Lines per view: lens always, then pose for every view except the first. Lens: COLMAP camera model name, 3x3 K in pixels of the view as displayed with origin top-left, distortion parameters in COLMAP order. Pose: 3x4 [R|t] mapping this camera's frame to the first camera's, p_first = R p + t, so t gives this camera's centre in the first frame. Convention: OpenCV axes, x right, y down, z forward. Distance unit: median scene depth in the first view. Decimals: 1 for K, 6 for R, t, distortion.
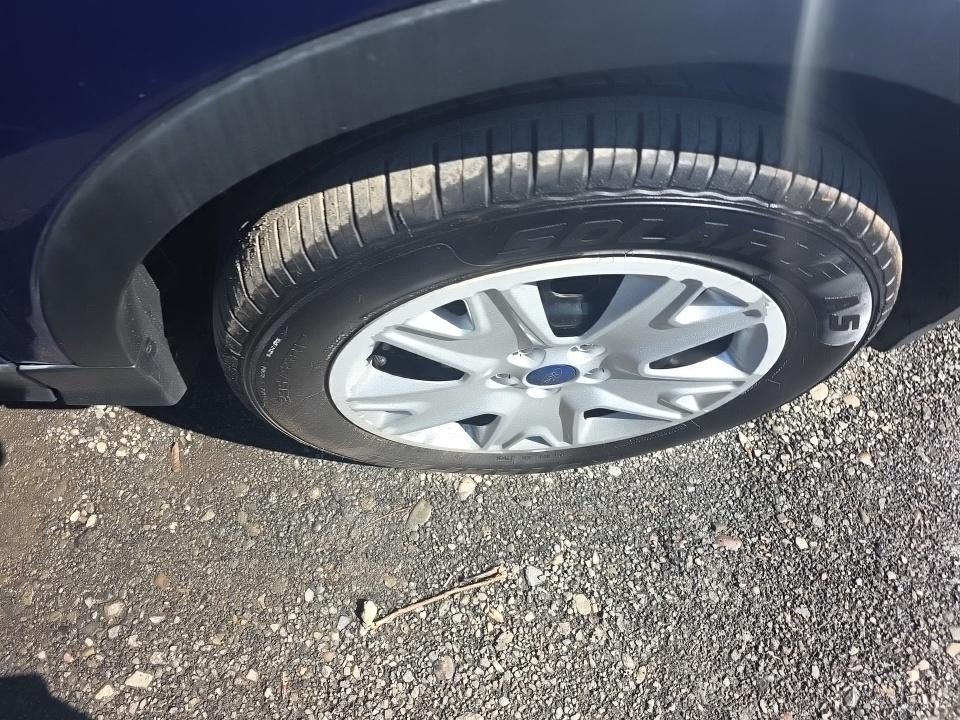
lens RADIAL K [[680.3, 0, 480.0], [0, 680.3, 360.0], [0, 0, 1]] dist [0.039329, -0.037413]
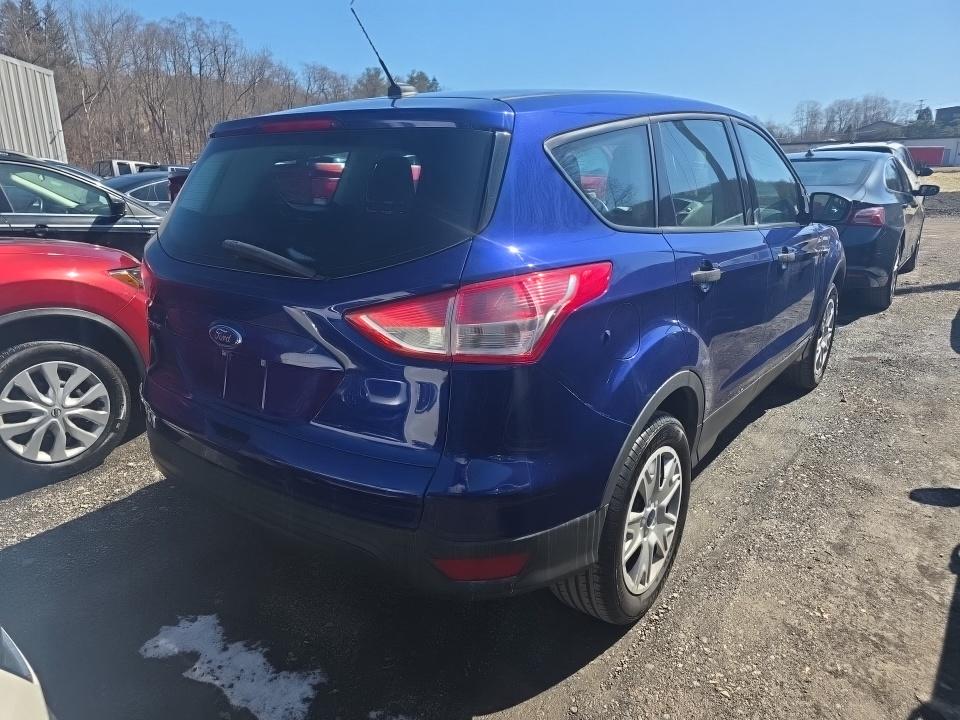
lens RADIAL K [[680.3, 0, 480.0], [0, 680.3, 360.0], [0, 0, 1]] dist [0.039329, -0.037413]
pose [[0.421156, -0.872689, 0.247065, -0.344935], [0.902661, 0.376720, -0.208048, -0.296323], [0.088487, 0.310636, 0.946401, -2.120471]]
